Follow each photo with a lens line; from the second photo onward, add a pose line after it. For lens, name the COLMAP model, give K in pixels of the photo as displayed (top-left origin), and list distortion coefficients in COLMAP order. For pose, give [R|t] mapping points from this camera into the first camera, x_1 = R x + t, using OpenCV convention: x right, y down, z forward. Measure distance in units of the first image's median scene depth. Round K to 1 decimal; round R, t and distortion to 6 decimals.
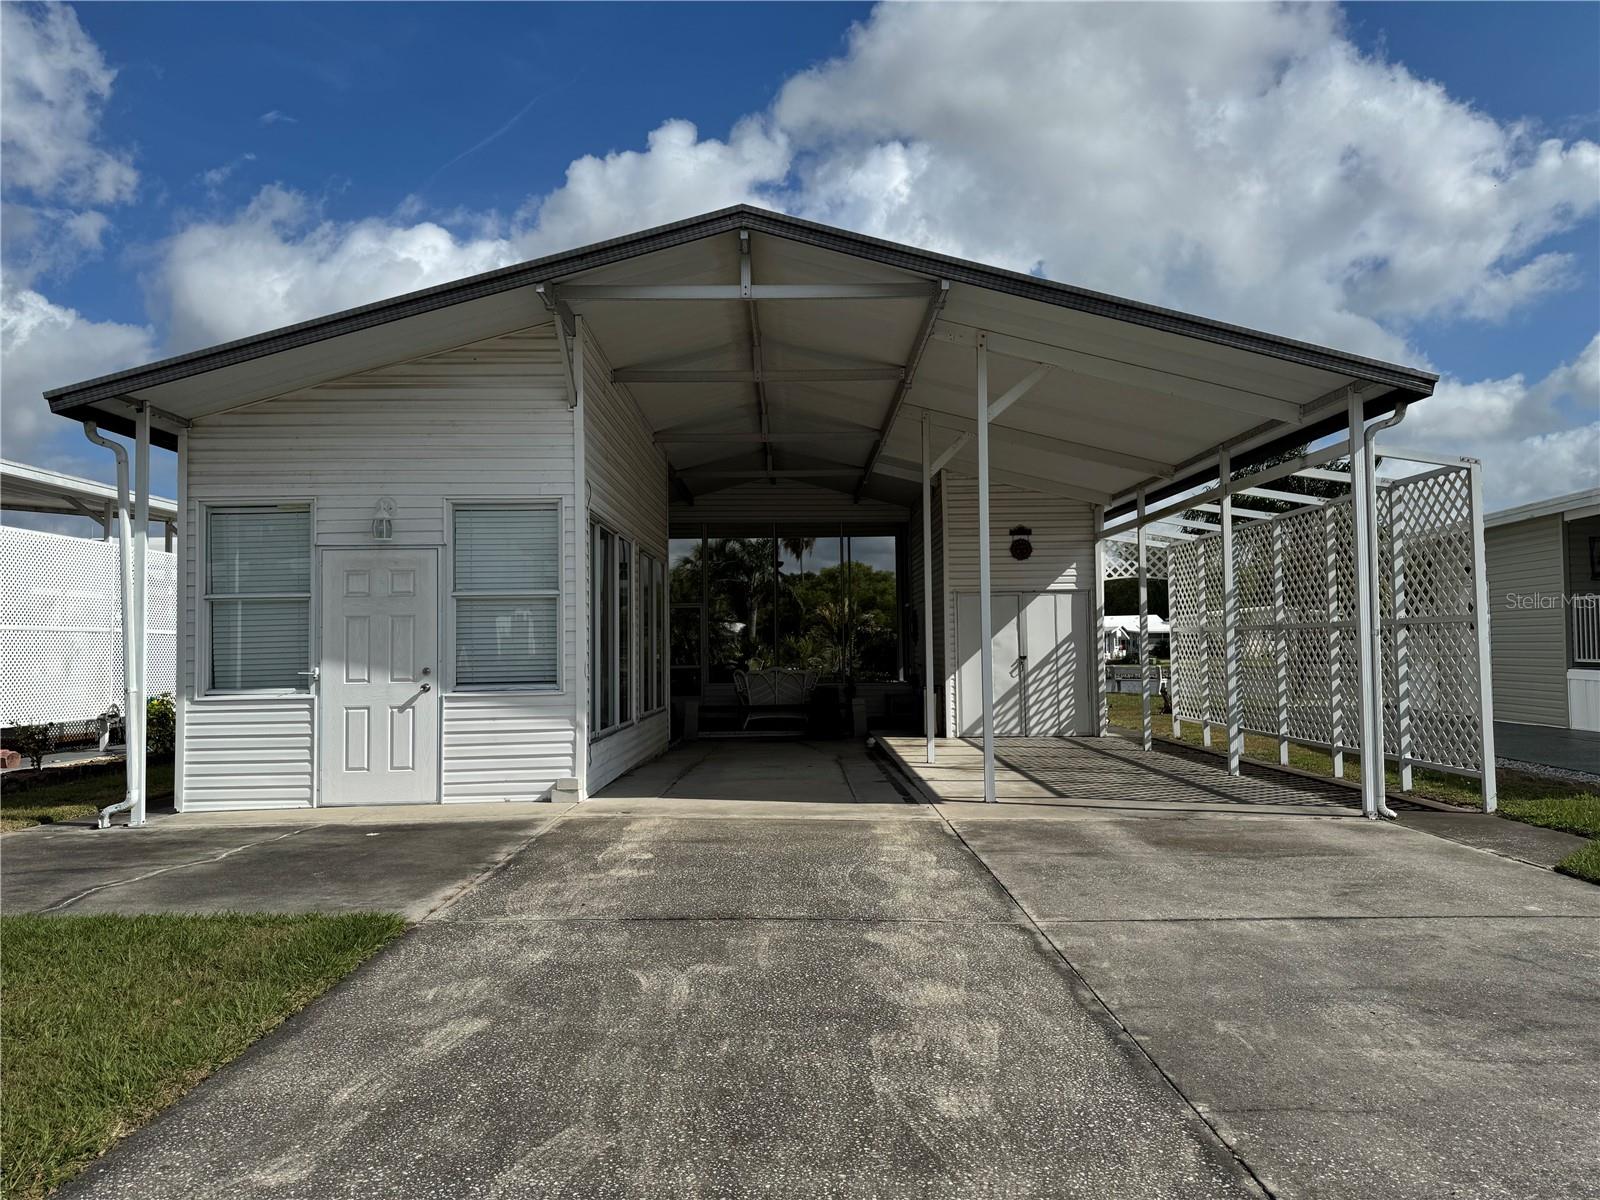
lens RADIAL K [[1117.4, 0, 796.8], [0, 1117.4, 598.4], [0, 0, 1]] dist [0.067441, -0.096446]
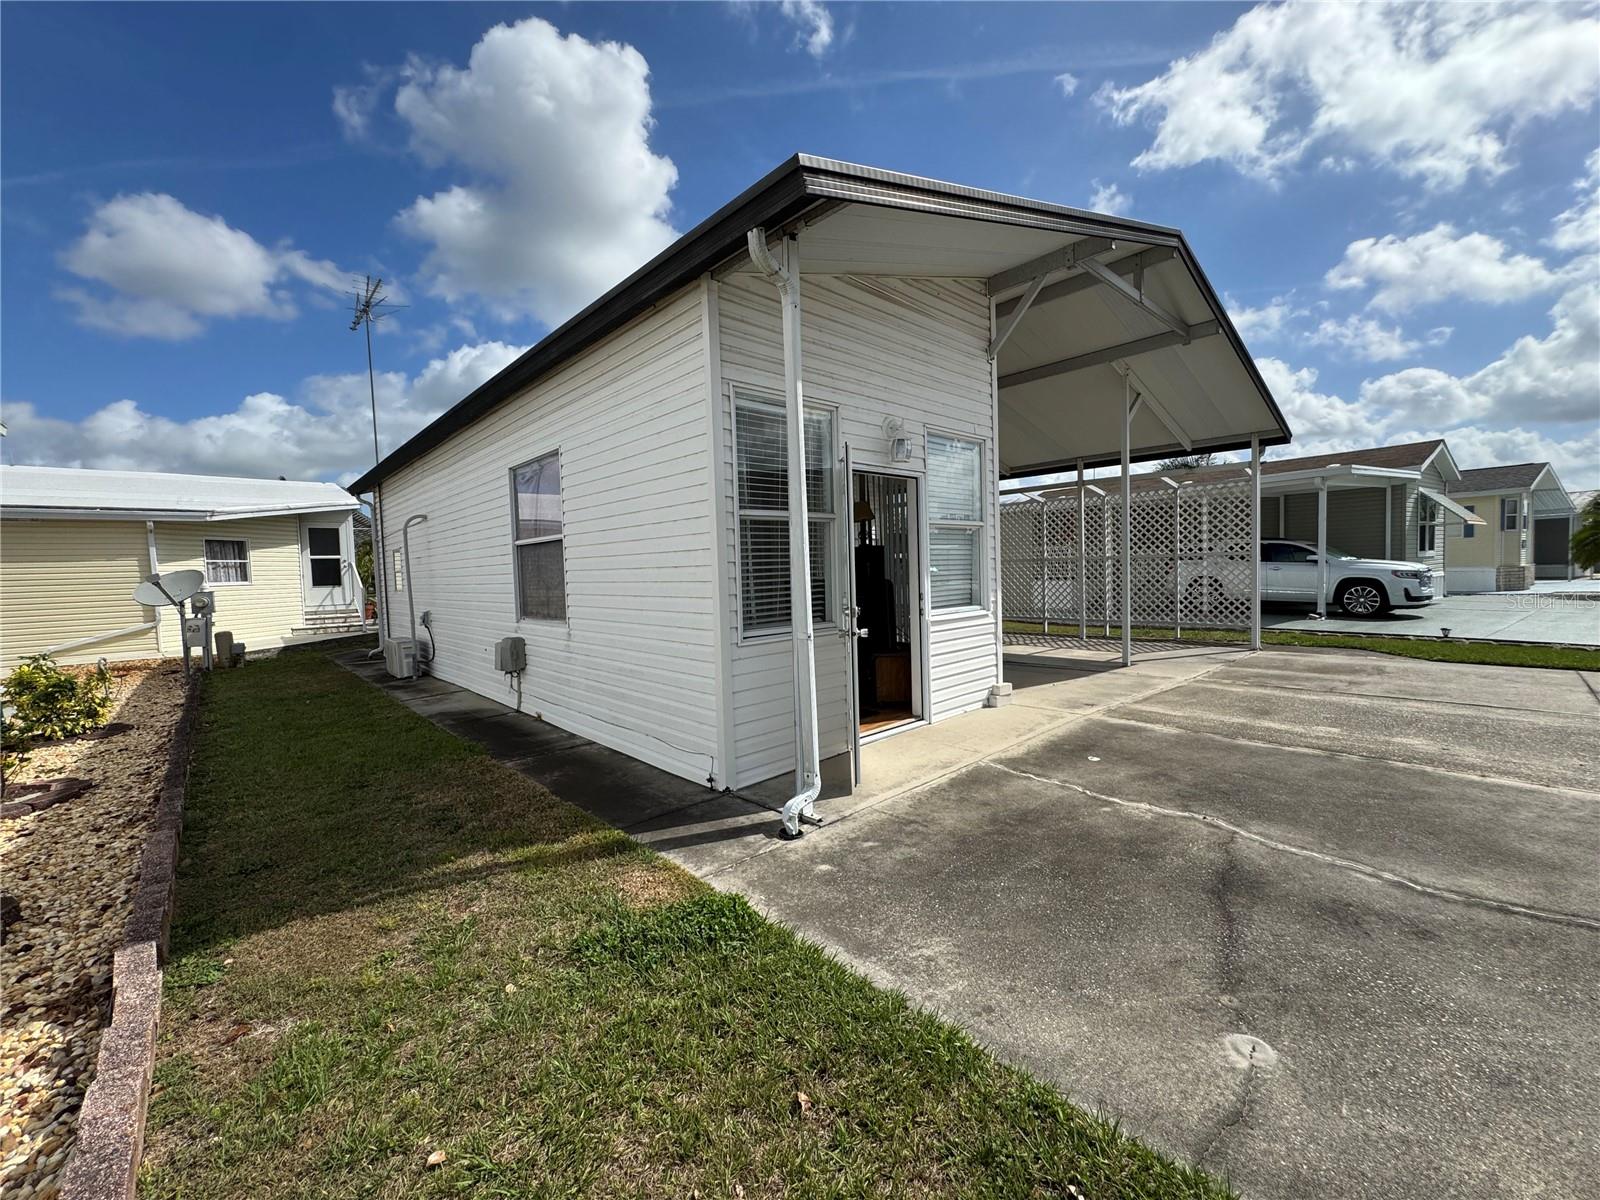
lens RADIAL K [[641.1, 0, 802.5], [0, 641.1, 598.8], [0, 0, 1]] dist [-0.001618, -0.000710]
pose [[0.735550, -0.040788, 0.676241, -0.789720], [-0.014577, 0.997002, 0.075990, 0.022745], [-0.677313, -0.065752, 0.732751, 0.643593]]
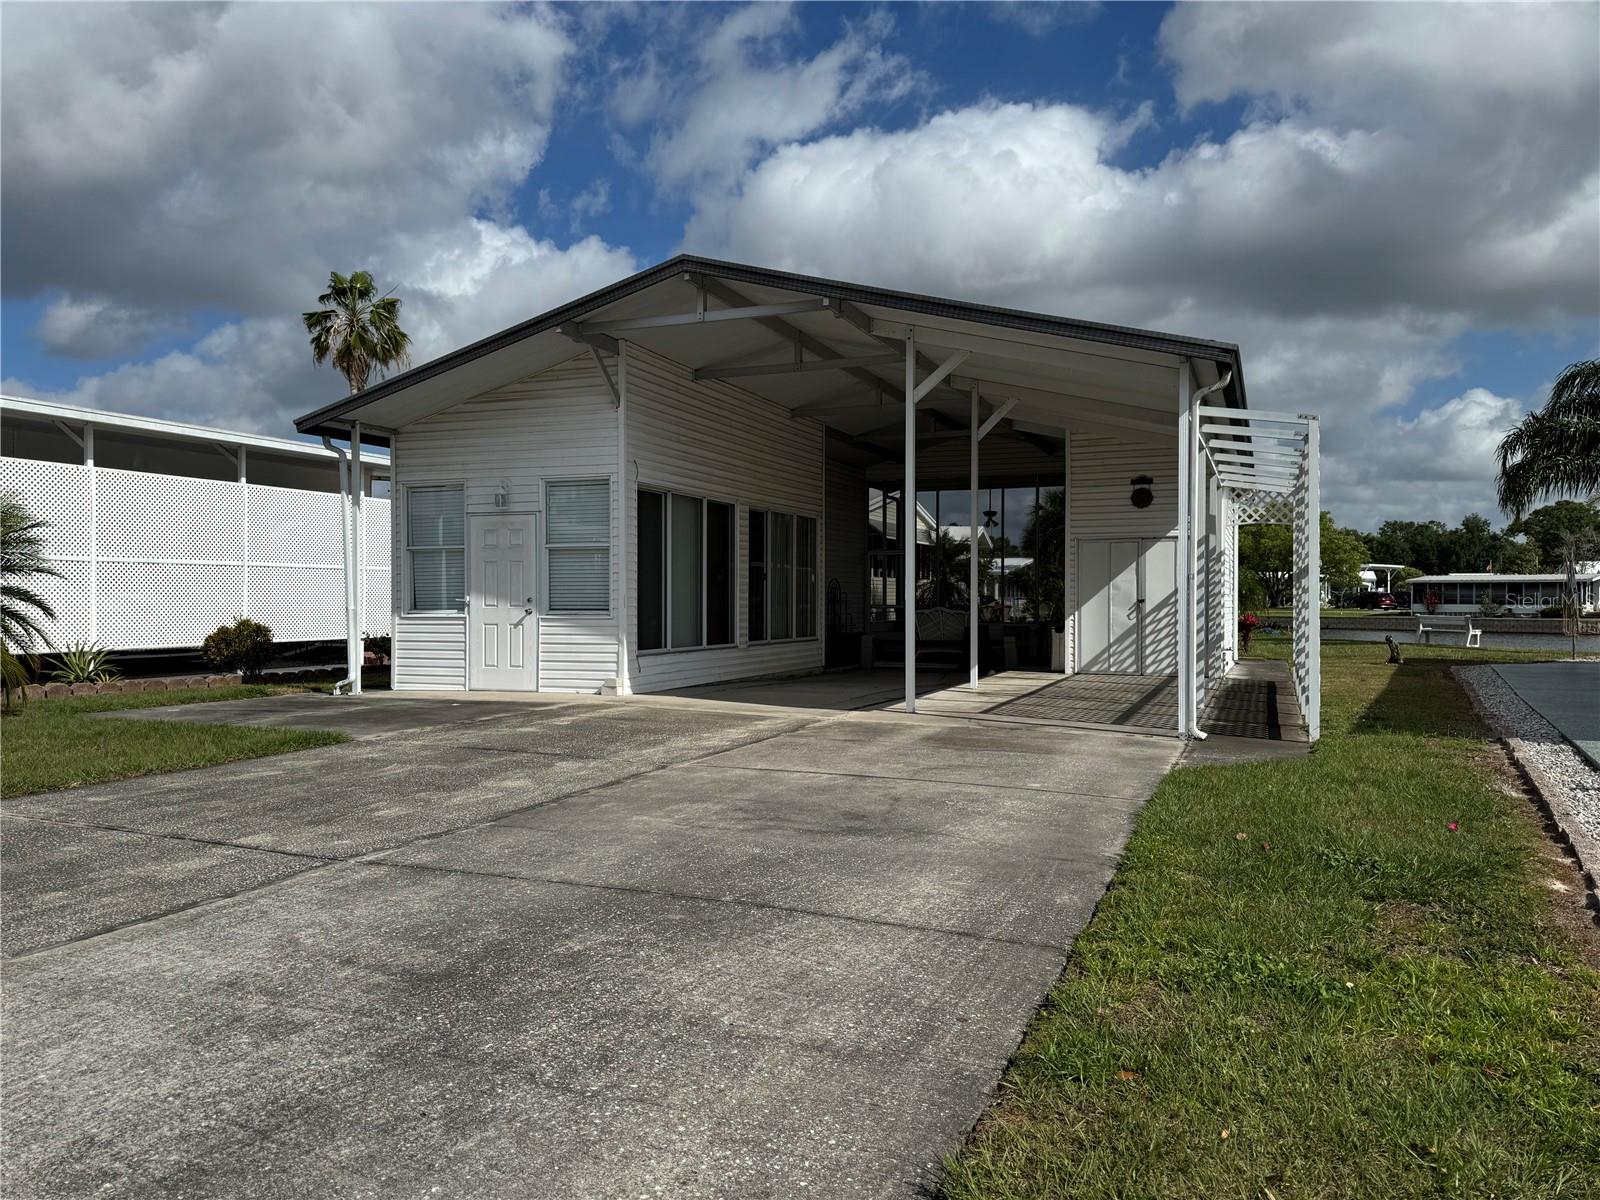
lens RADIAL K [[1117.4, 0, 799.7], [0, 1117.4, 608.0], [0, 0, 1]] dist [0.067441, -0.096446]
pose [[0.922585, 0.016639, -0.385436, 0.532338], [0.005837, 0.998353, 0.057071, -0.004388], [0.385751, -0.054902, 0.920968, -0.178443]]
